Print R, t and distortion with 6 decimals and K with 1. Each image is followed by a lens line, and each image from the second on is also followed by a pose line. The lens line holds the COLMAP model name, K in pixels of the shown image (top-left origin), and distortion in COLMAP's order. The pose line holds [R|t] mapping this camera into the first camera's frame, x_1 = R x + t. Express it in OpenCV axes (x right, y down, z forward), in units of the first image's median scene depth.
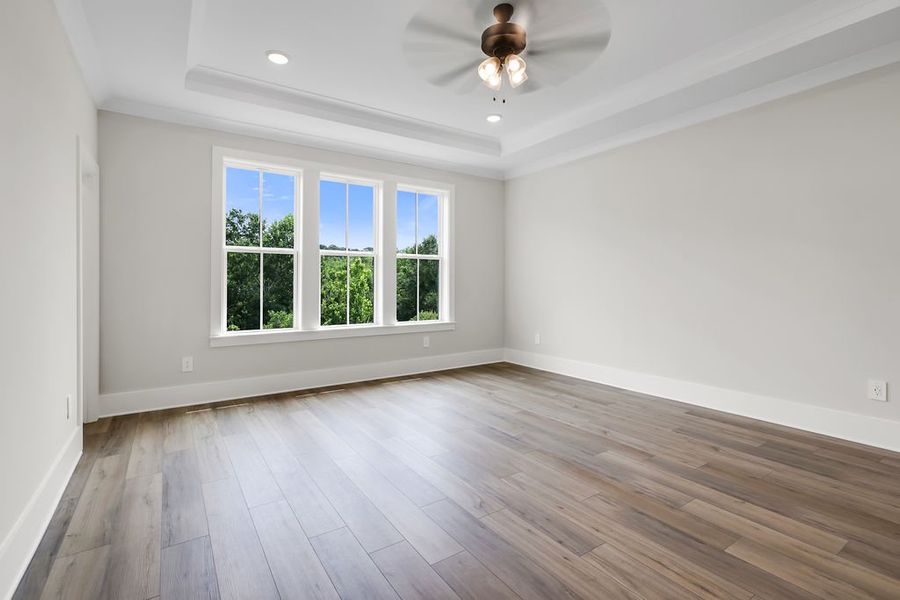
lens RADIAL K [[421.2, 0, 454.4], [0, 421.2, 285.2], [0, 0, 1]] dist [-0.000185, -0.001343]
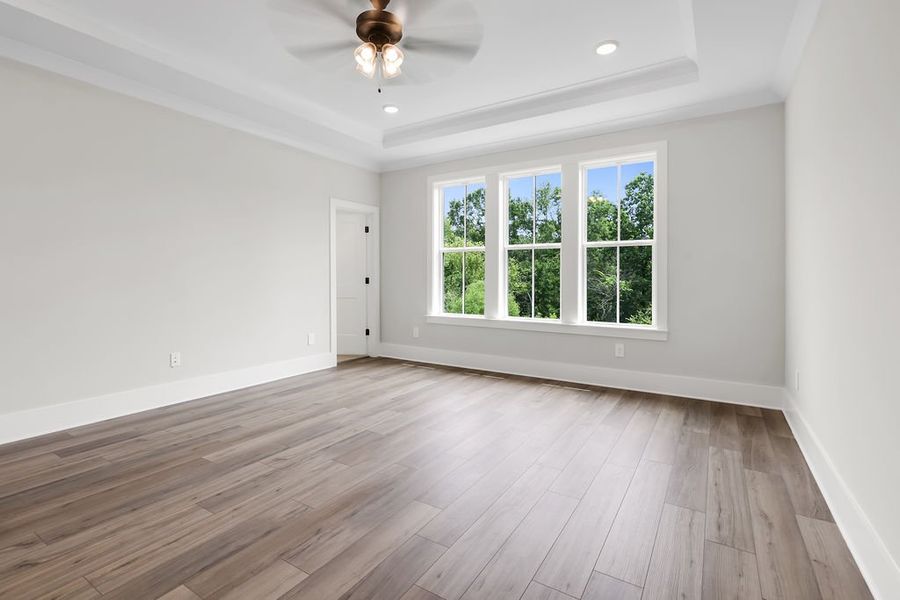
lens RADIAL K [[421.2, 0, 435.1], [0, 421.2, 276.9], [0, 0, 1]] dist [-0.000185, -0.001343]
pose [[0.392087, 0.001458, -0.919927, 1.125371], [-0.005640, 0.999984, -0.000820, -0.002455], [0.919911, 0.005510, 0.392088, 0.779187]]
